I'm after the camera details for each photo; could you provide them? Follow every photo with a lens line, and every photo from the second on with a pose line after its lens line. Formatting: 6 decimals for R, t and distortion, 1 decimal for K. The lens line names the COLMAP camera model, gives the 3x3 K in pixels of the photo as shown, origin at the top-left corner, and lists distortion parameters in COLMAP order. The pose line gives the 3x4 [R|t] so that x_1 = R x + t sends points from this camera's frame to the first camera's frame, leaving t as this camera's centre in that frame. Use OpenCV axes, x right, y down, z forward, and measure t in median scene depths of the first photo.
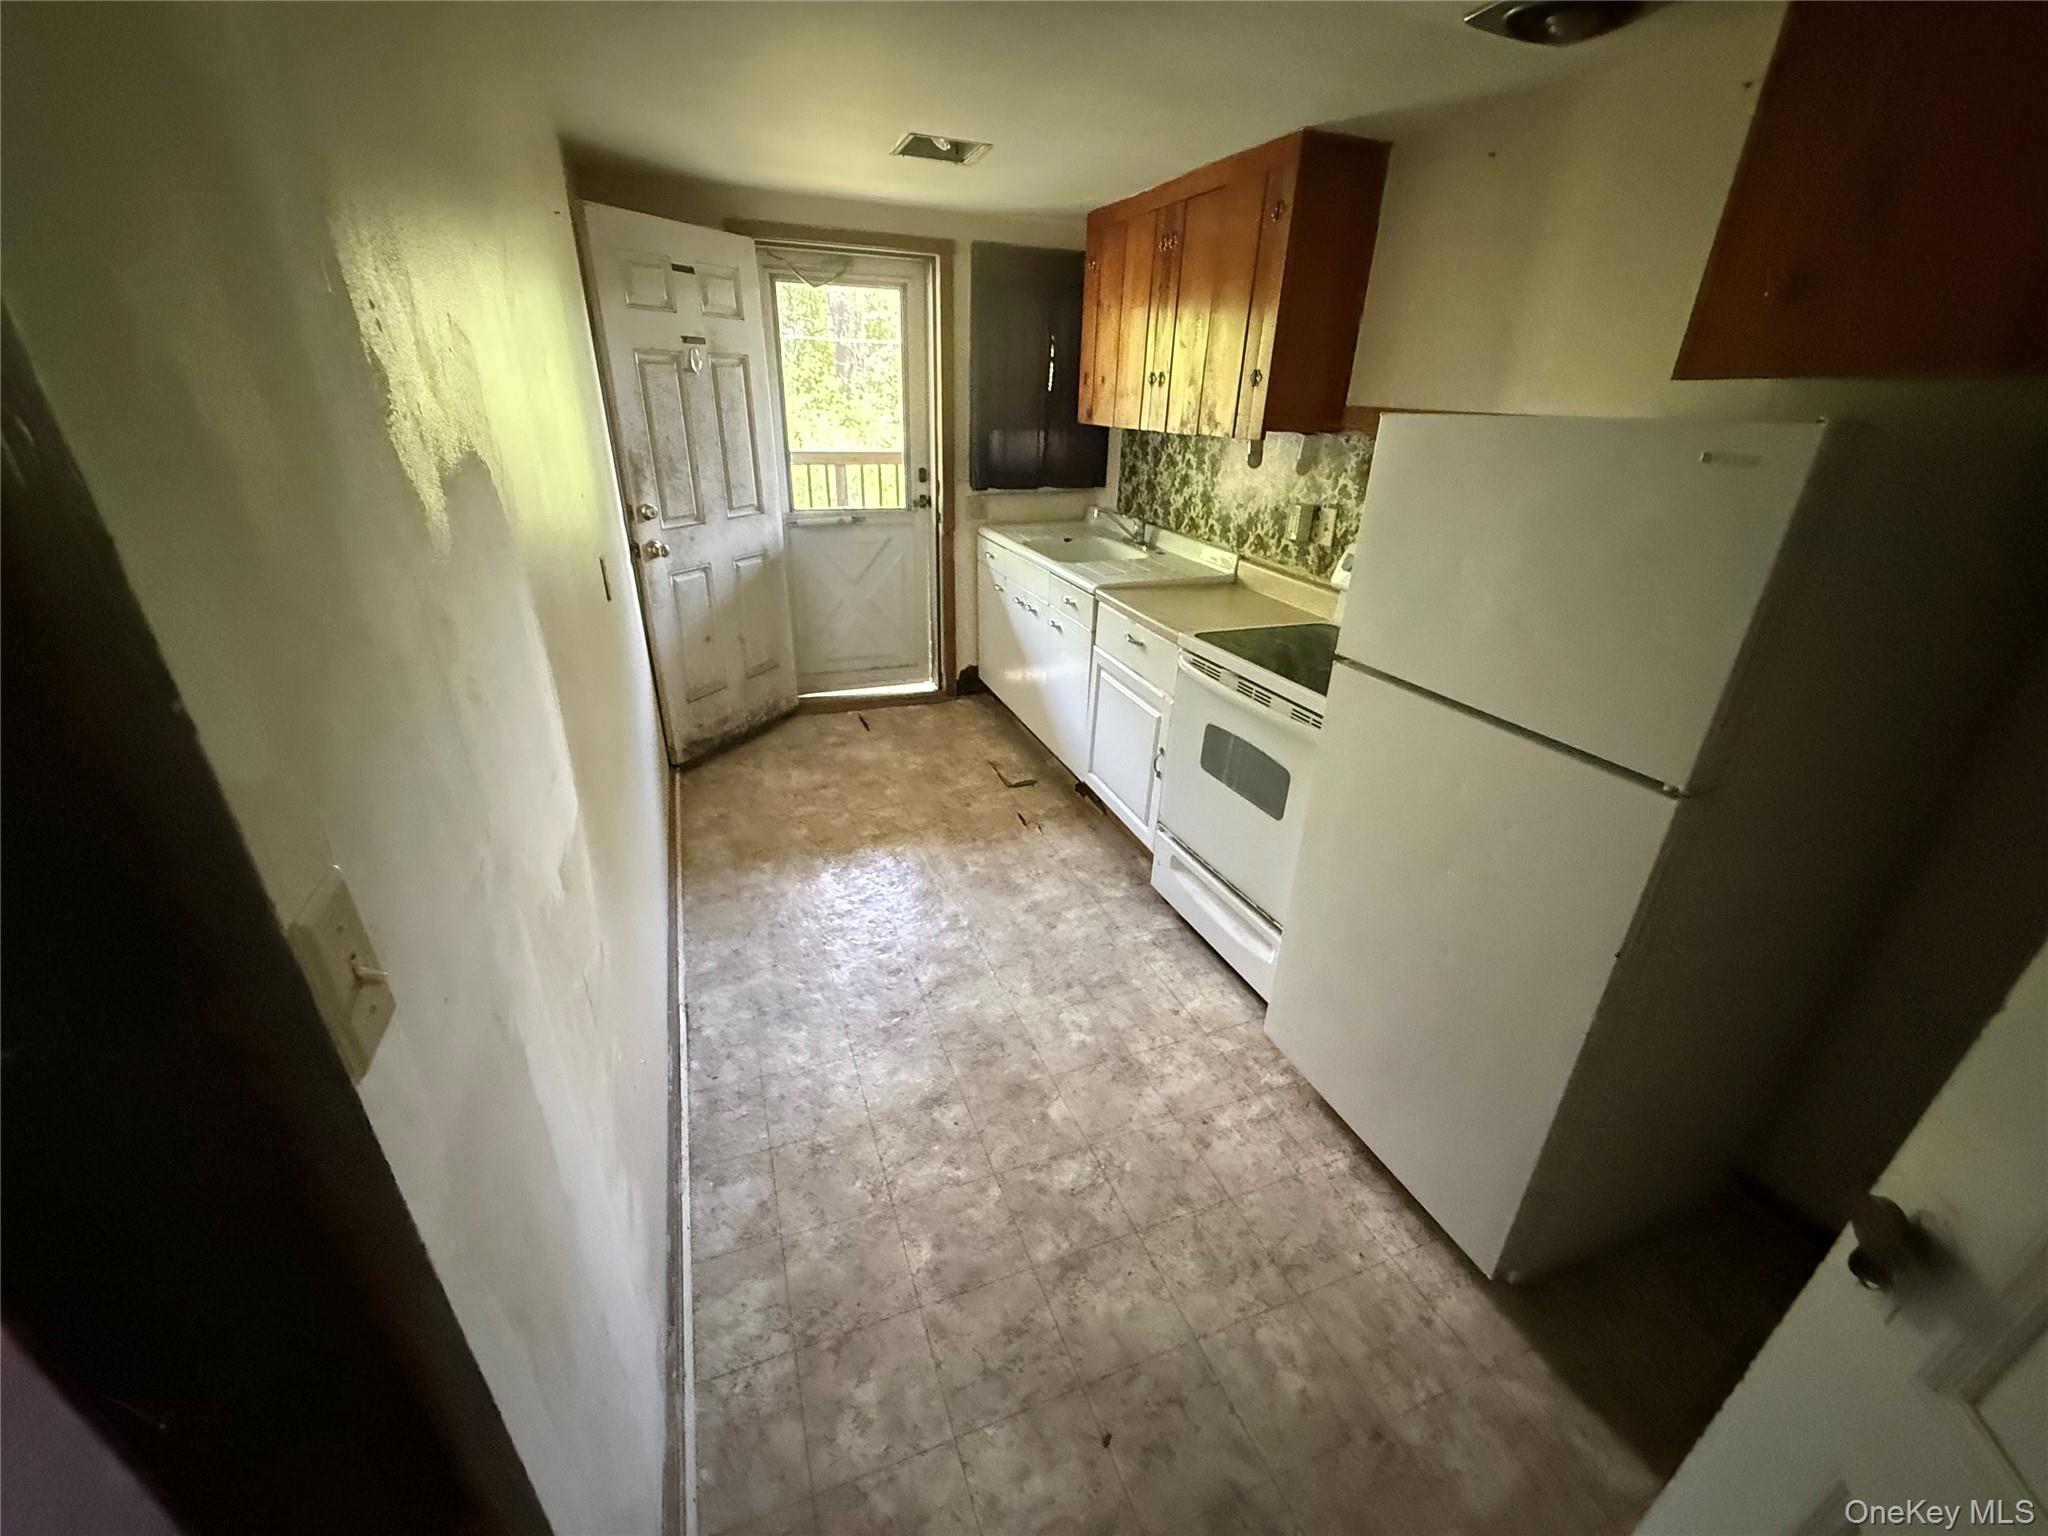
lens RADIAL K [[826.2, 0, 1023.1], [0, 826.2, 772.2], [0, 0, 1]] dist [-0.000850, 0.000375]
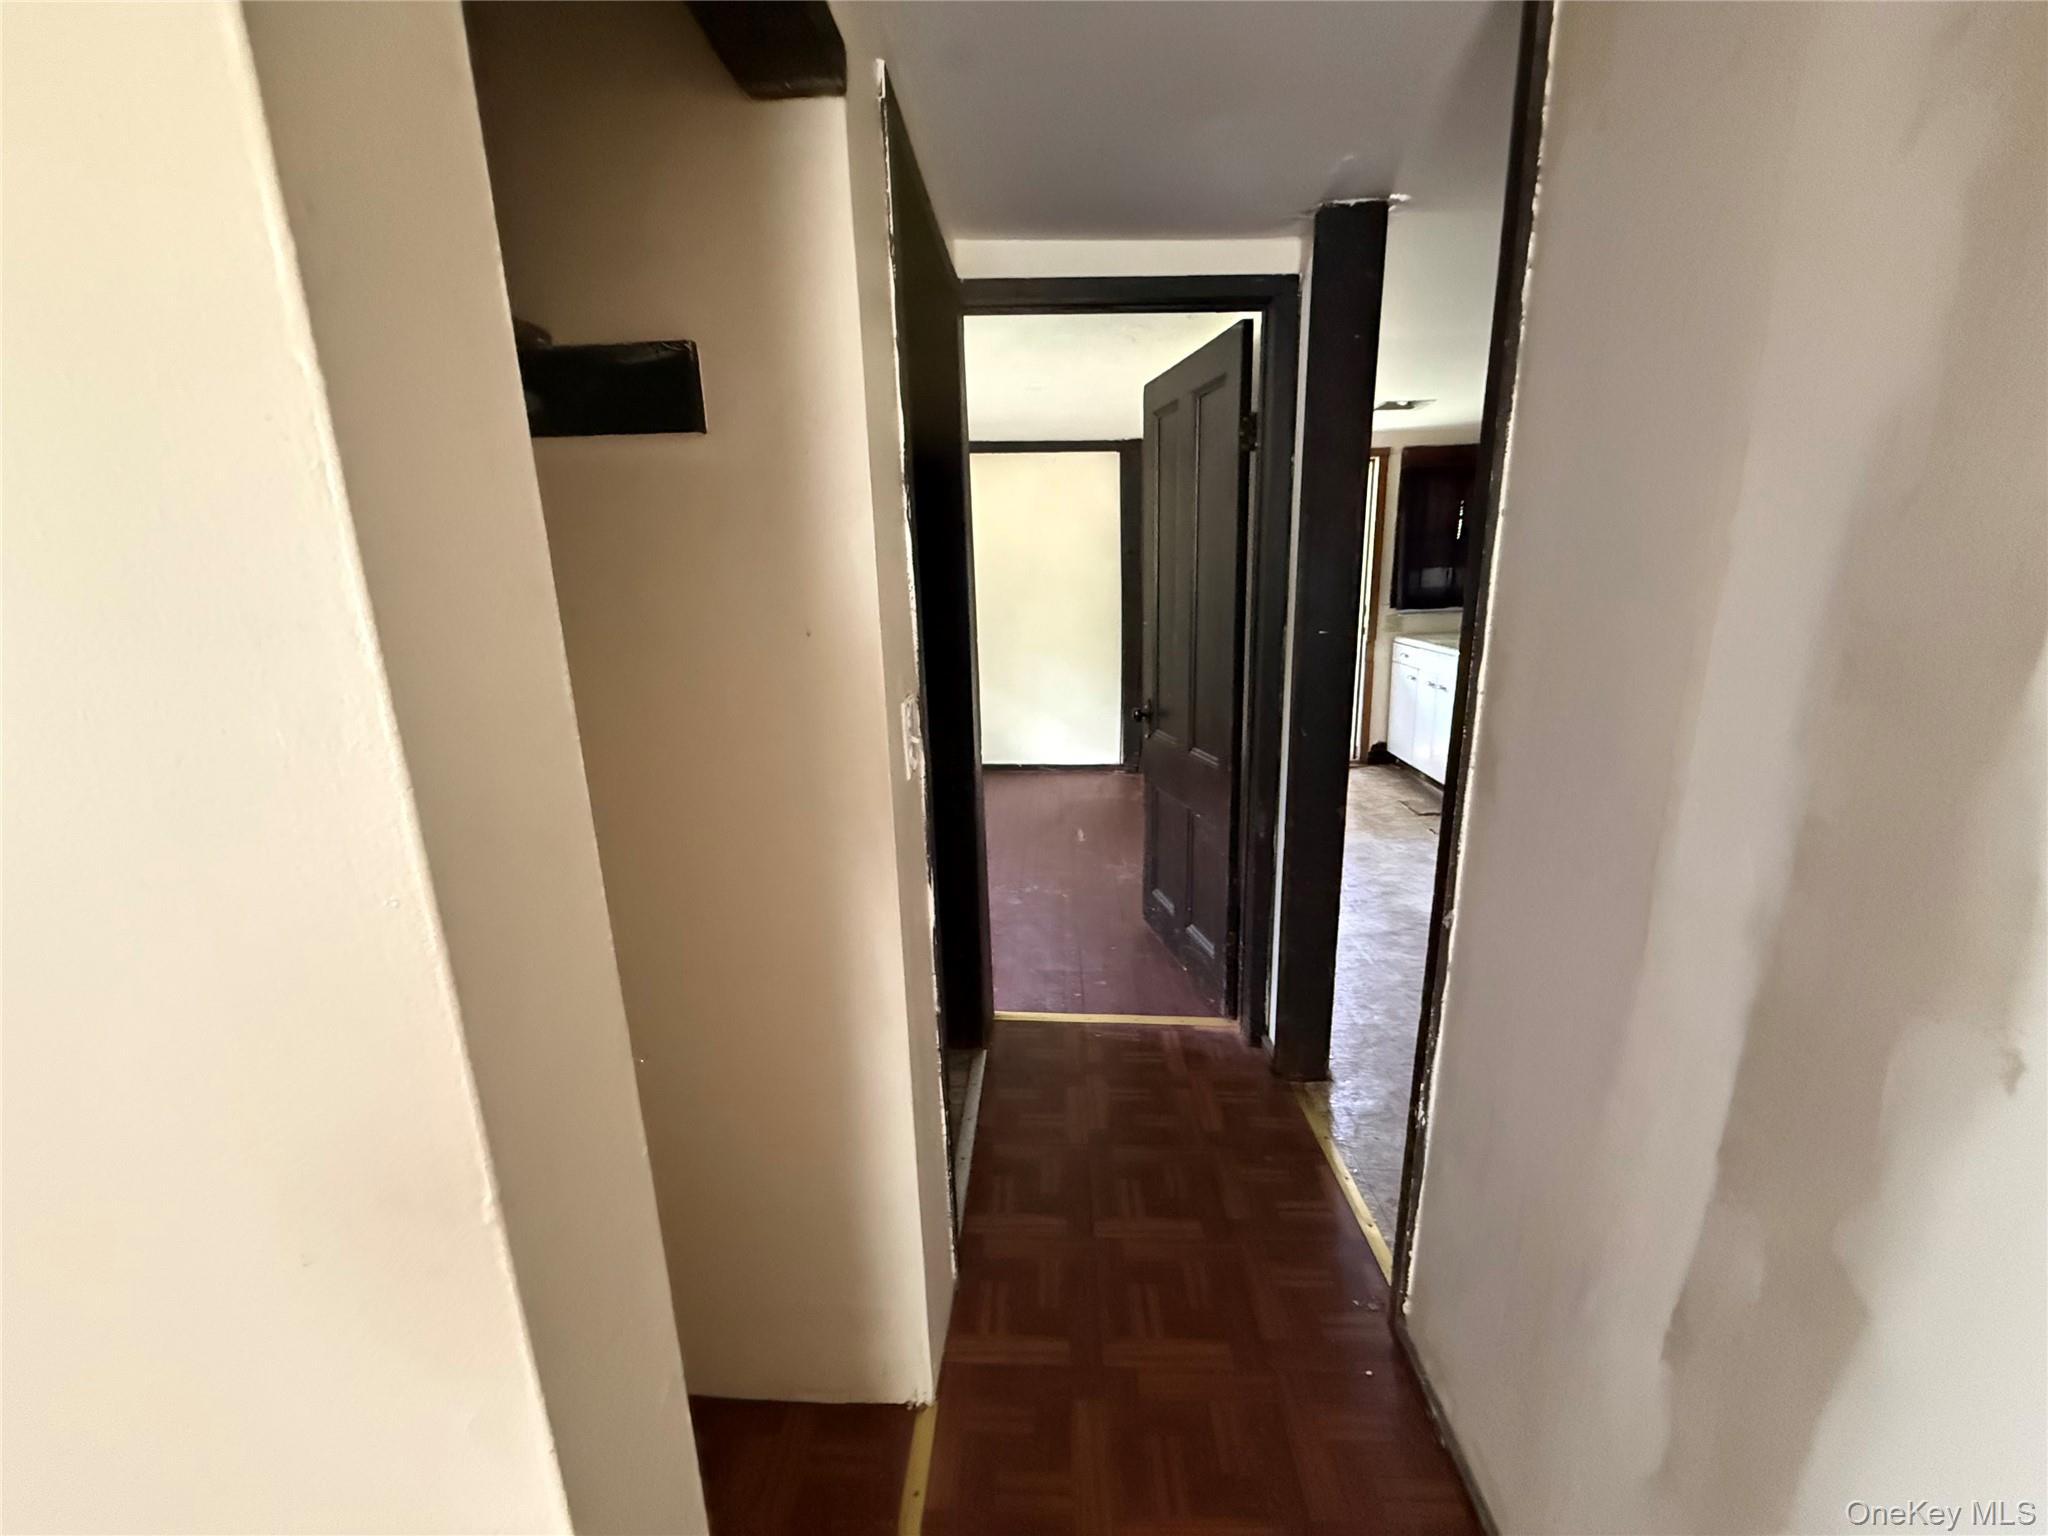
lens RADIAL K [[826.2, 0, 1027.8], [0, 826.2, 765.9], [0, 0, 1]] dist [-0.000850, 0.000375]
pose [[0.918969, 0.036832, -0.392605, -0.068352], [-0.110512, 0.979785, -0.166758, 0.206261], [0.378527, 0.196633, 0.904463, -0.415929]]
